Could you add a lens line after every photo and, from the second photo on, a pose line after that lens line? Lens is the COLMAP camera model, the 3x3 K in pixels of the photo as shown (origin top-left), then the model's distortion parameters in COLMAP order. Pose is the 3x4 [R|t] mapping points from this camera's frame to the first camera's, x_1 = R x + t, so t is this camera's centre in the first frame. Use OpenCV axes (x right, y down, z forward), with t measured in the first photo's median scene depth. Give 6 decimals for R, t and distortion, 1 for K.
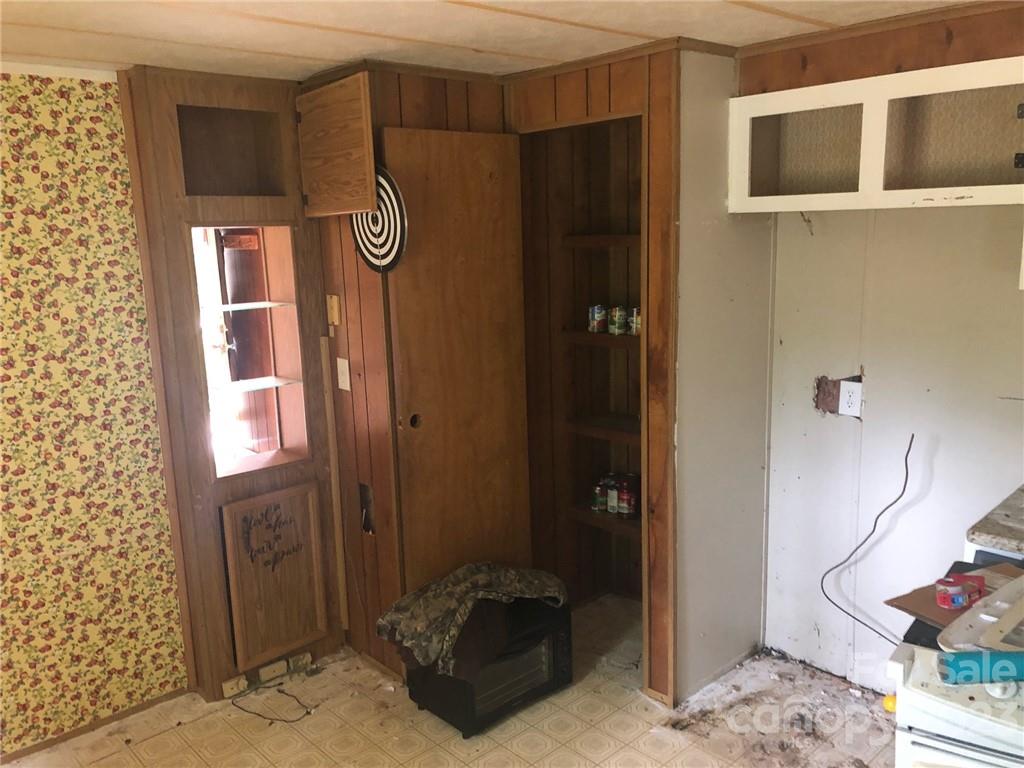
lens RADIAL K [[834.7, 0, 498.3], [0, 834.7, 394.6], [0, 0, 1]] dist [0.030094, -0.036103]
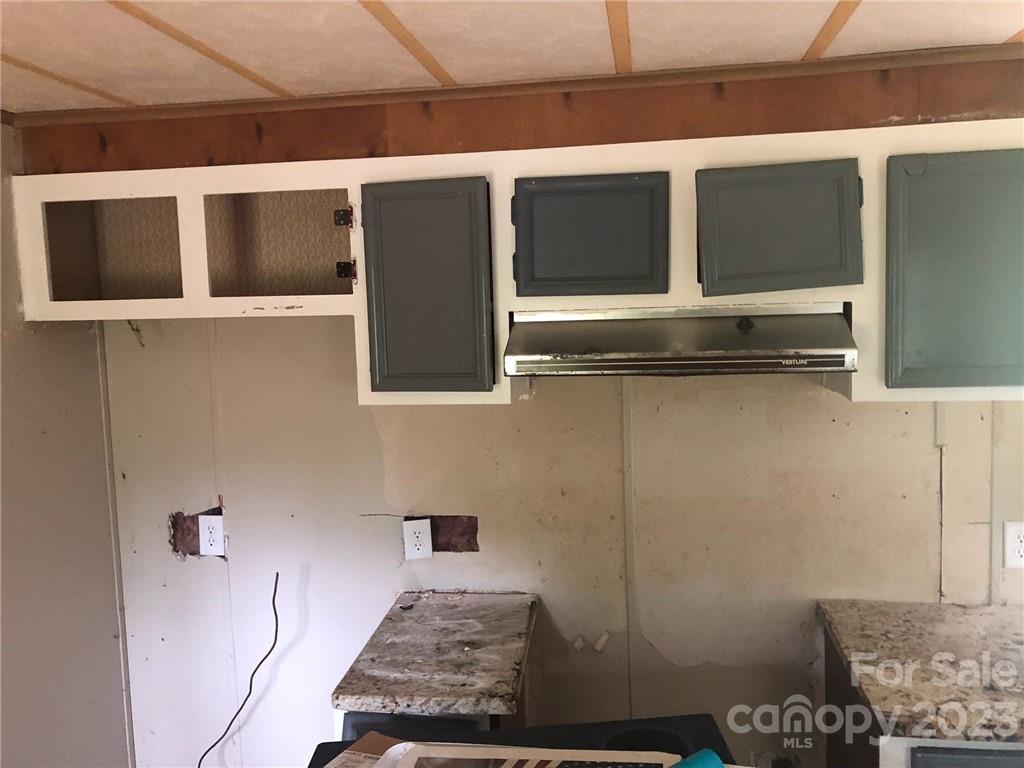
lens RADIAL K [[847.6, 0, 504.7], [0, 847.6, 382.1], [0, 0, 1]] dist [0.067877, -0.063881]
pose [[0.782750, -0.053098, 0.620067, 0.128048], [0.129818, 0.988366, -0.079240, -0.042553], [-0.608646, 0.142522, 0.780537, 0.126963]]
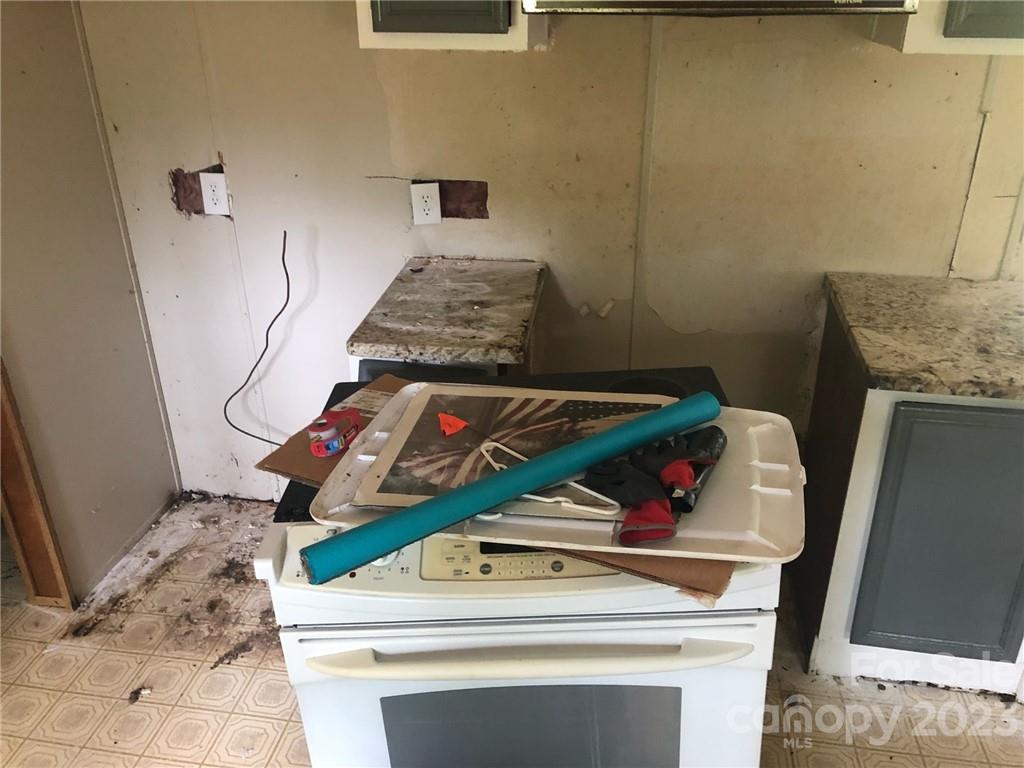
lens RADIAL K [[847.6, 0, 504.7], [0, 847.6, 382.1], [0, 0, 1]] dist [0.067877, -0.063881]
pose [[0.789286, -0.243321, 0.563757, 0.128660], [0.104419, 0.957949, 0.267265, -0.013652], [-0.605082, -0.152082, 0.781503, 0.143368]]
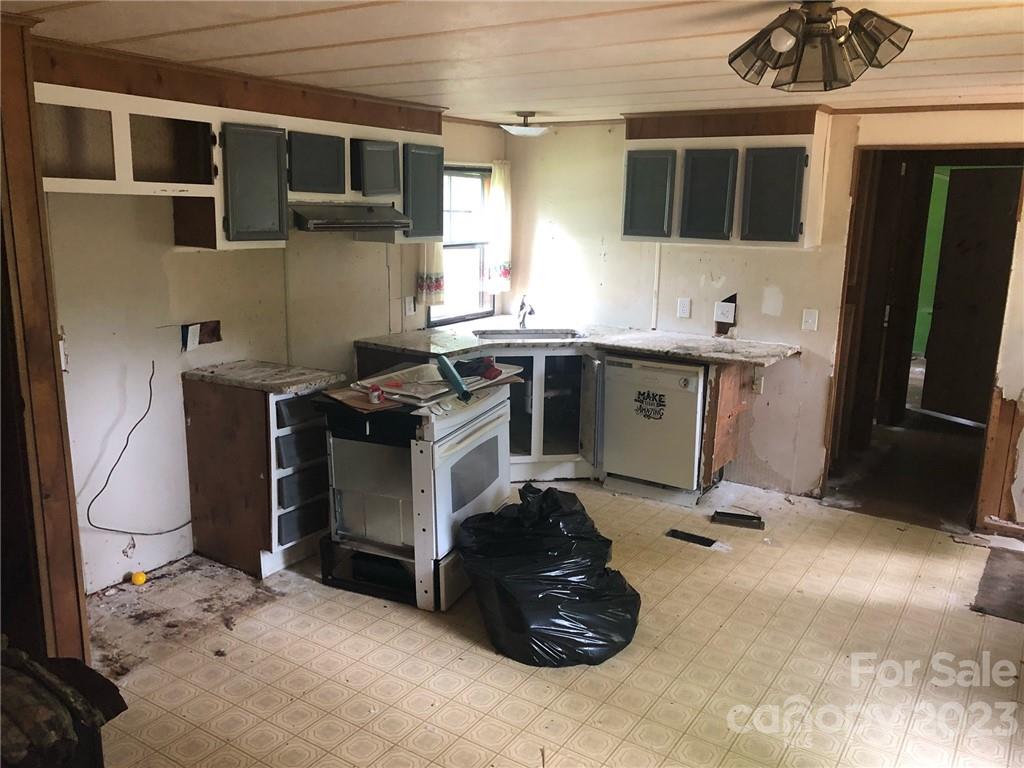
lens RADIAL K [[847.6, 0, 504.7], [0, 847.6, 382.1], [0, 0, 1]] dist [0.067877, -0.063881]
pose [[-0.247575, -0.172658, 0.953360, -0.898063], [0.182854, 0.957983, 0.220980, -0.113190], [-0.951457, 0.229035, -0.205601, 0.684482]]
